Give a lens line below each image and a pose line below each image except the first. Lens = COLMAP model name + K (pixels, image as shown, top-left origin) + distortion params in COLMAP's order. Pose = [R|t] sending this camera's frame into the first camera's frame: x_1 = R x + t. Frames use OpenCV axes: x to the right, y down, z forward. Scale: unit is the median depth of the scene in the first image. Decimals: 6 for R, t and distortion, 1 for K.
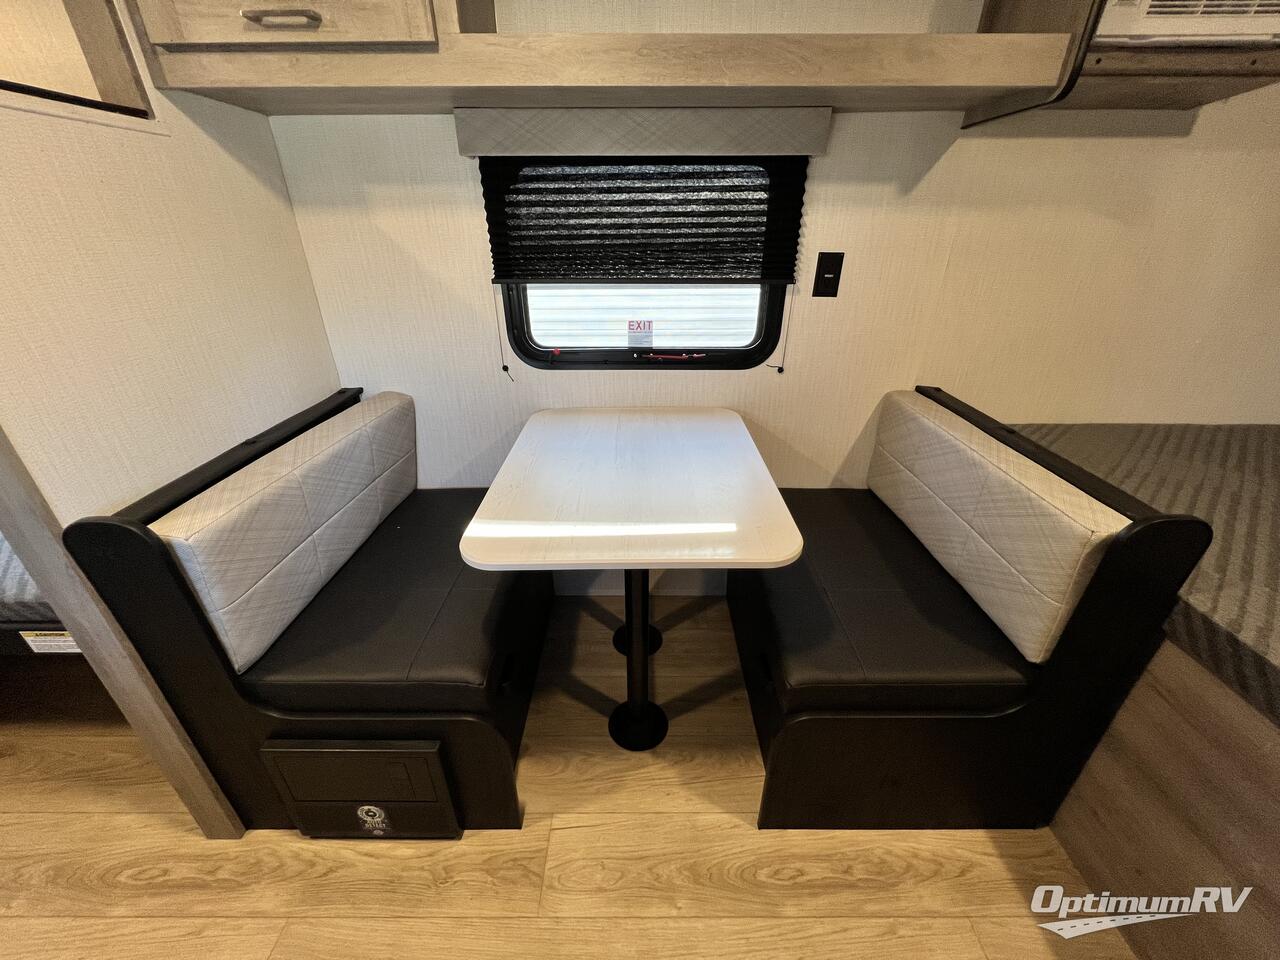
lens RADIAL K [[509.8, 0, 638.0], [0, 509.8, 481.8], [0, 0, 1]] dist [0.000271, -0.000022]
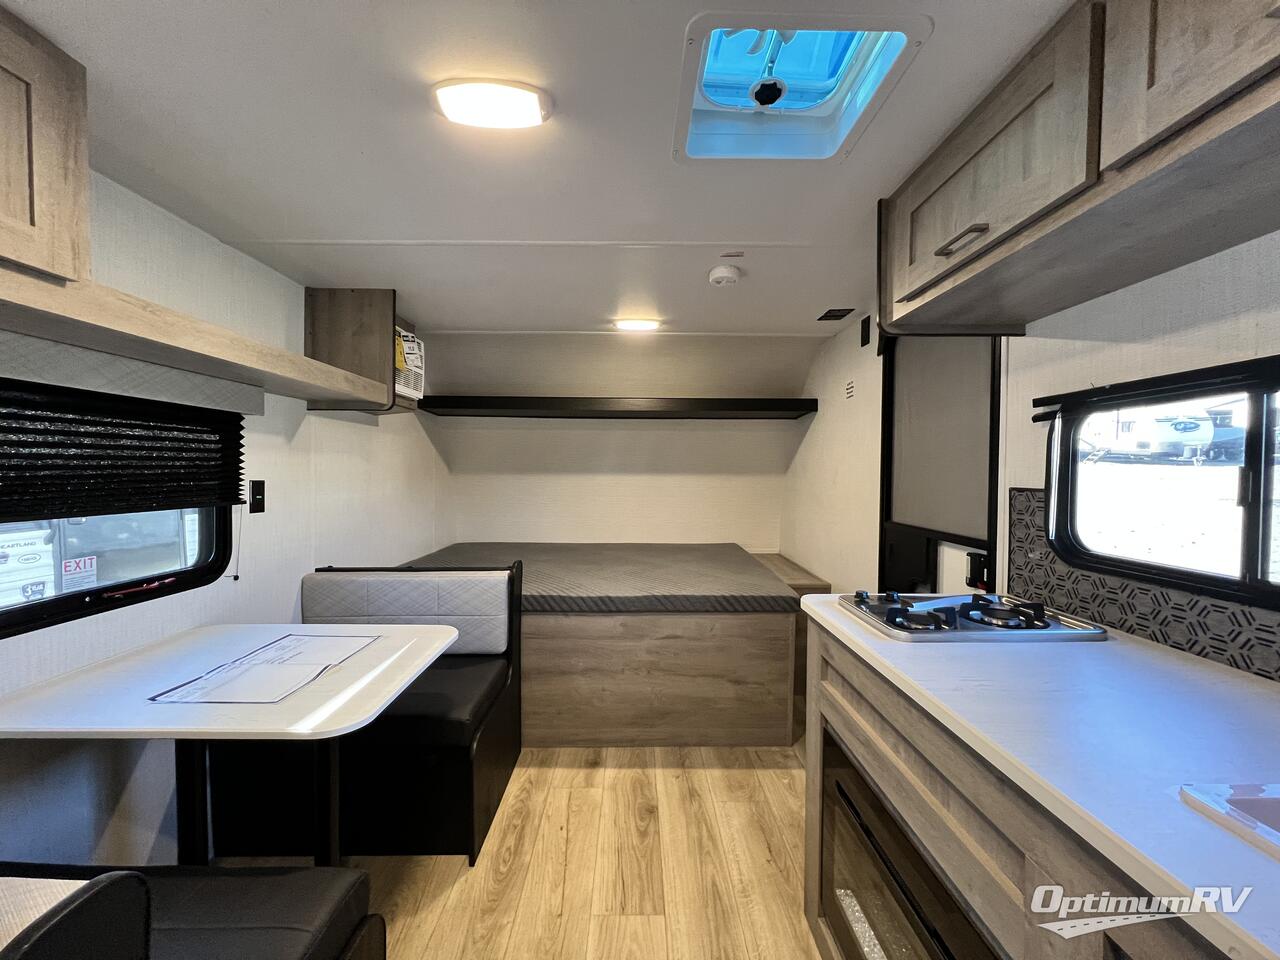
lens RADIAL K [[509.8, 0, 638.0], [0, 509.8, 481.8], [0, 0, 1]] dist [0.000271, -0.000022]
pose [[-0.004499, -0.018108, 0.999826, -1.078551], [0.452647, 0.891504, 0.018183, -0.040484], [-0.891678, 0.452650, 0.004186, 0.163726]]
